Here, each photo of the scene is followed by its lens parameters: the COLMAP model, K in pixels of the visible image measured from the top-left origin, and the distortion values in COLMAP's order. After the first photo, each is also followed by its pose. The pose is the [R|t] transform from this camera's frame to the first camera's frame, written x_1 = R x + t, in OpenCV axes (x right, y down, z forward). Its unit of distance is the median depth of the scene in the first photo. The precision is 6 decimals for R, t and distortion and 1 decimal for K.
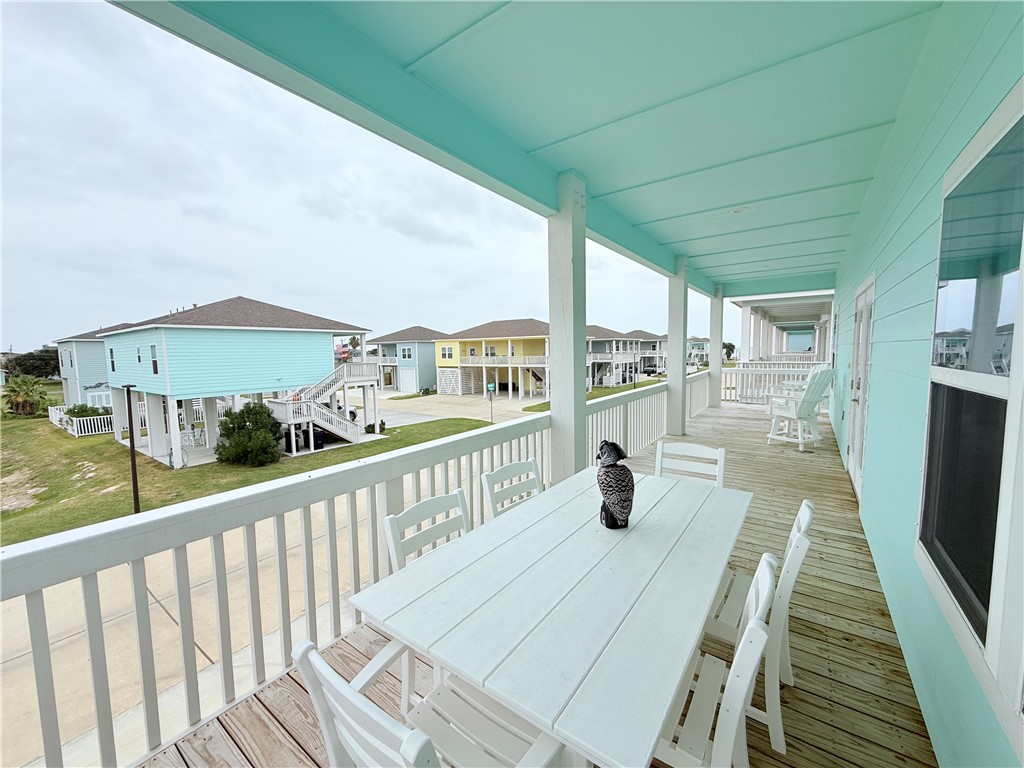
lens RADIAL K [[406.3, 0, 513.1], [0, 406.3, 384.2], [0, 0, 1]] dist [-0.002793, -0.000060]
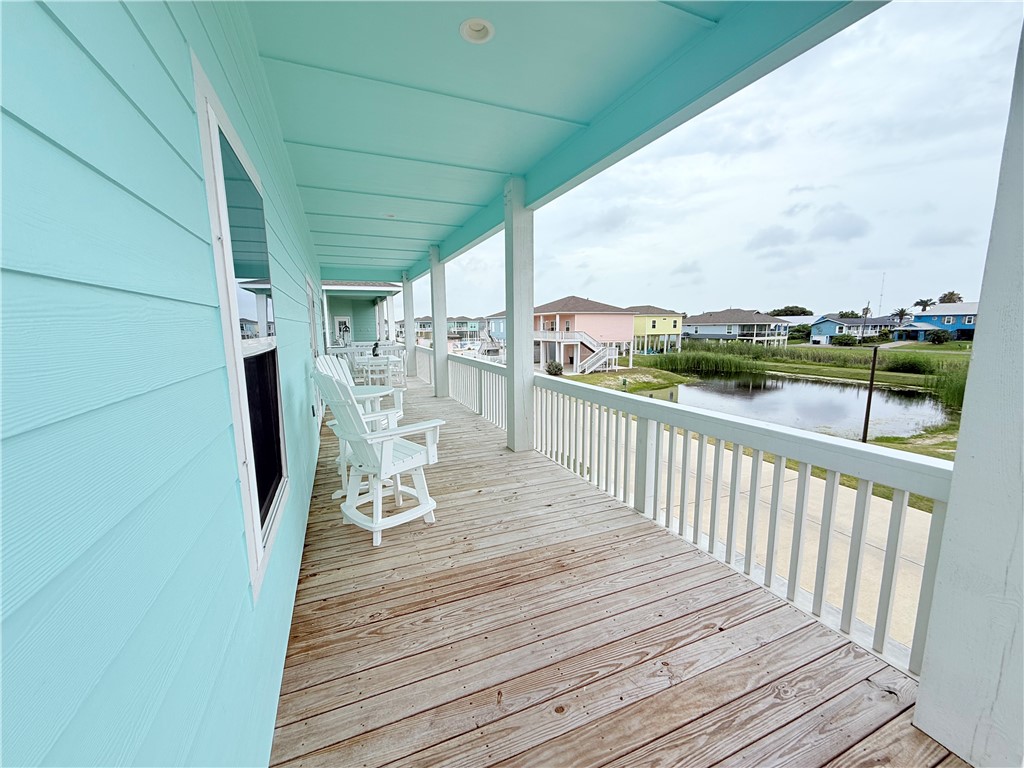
lens RADIAL K [[406.3, 0, 508.5], [0, 406.3, 381.0], [0, 0, 1]] dist [-0.002793, -0.000060]
pose [[-0.526362, 0.135567, -0.839383, 0.144613], [-0.053685, 0.979939, 0.191932, -0.016685], [0.848564, 0.146088, -0.508525, 0.182308]]
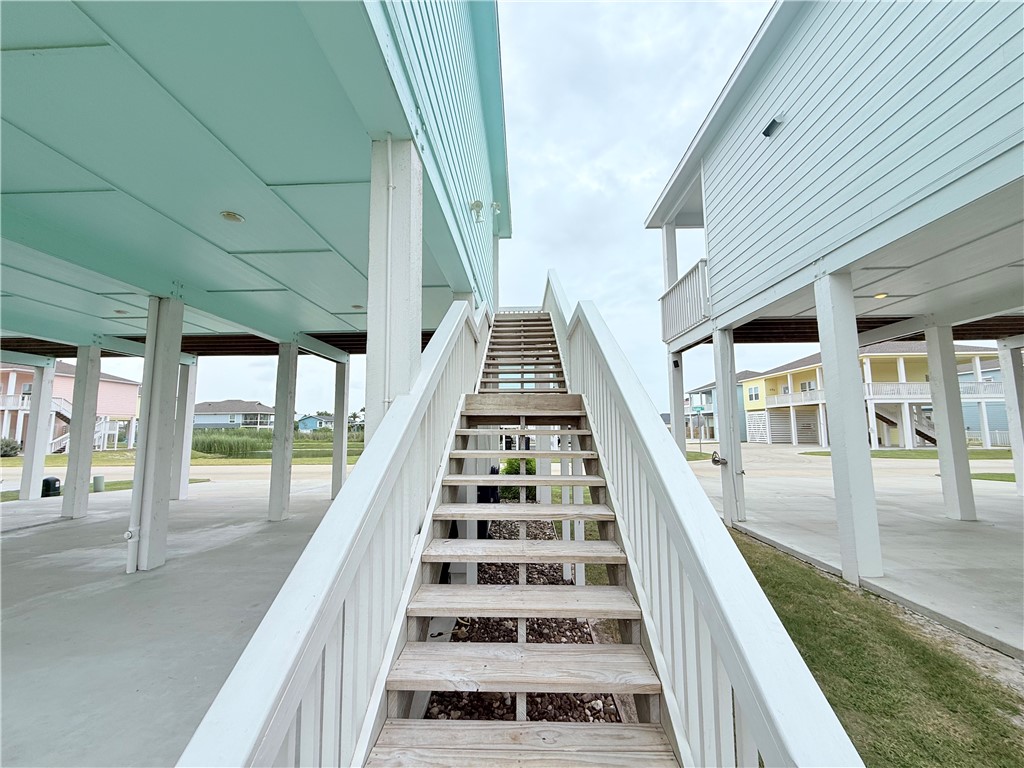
lens RADIAL K [[406.3, 0, 509.6], [0, 406.3, 384.6], [0, 0, 1]] dist [-0.002793, -0.000060]
pose [[0.553279, -0.076549, -0.829472, 0.274367], [-0.070471, 0.987897, -0.138176, 0.061163], [0.830010, 0.134904, 0.541188, 0.097797]]
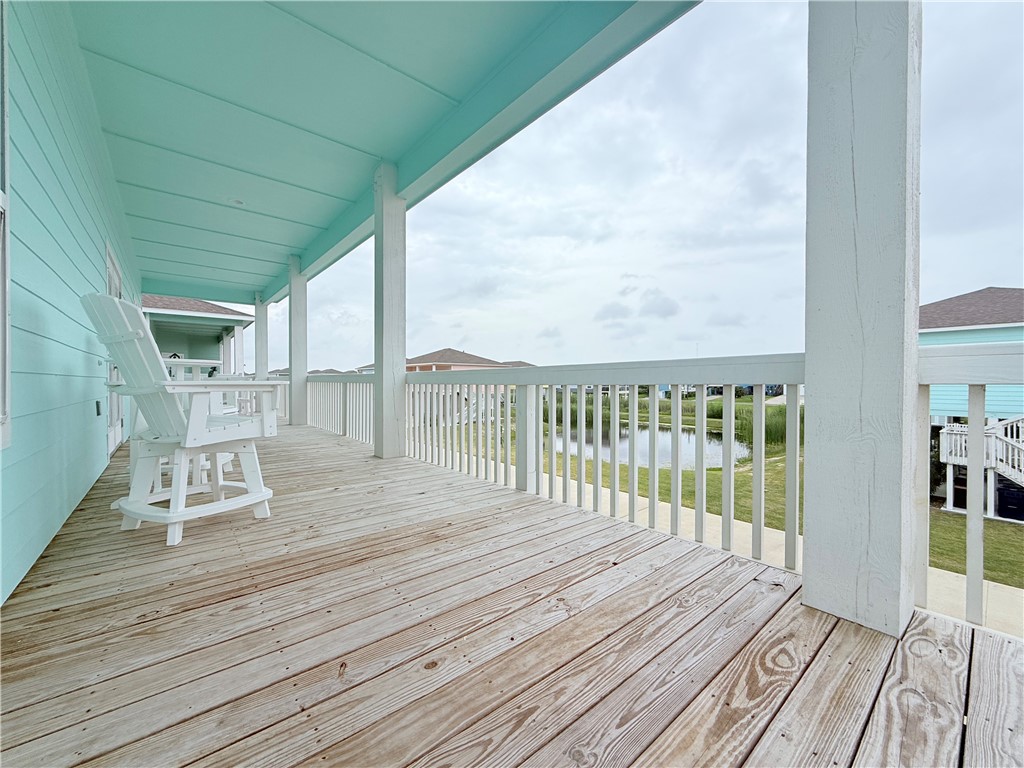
lens RADIAL K [[406.3, 0, 509.9], [0, 406.3, 387.5], [0, 0, 1]] dist [-0.002793, -0.000060]
pose [[-0.248753, 0.024291, -0.968262, 0.139130], [-0.084151, 0.995363, 0.046590, -0.000058], [0.964904, 0.093069, -0.245556, 0.181641]]
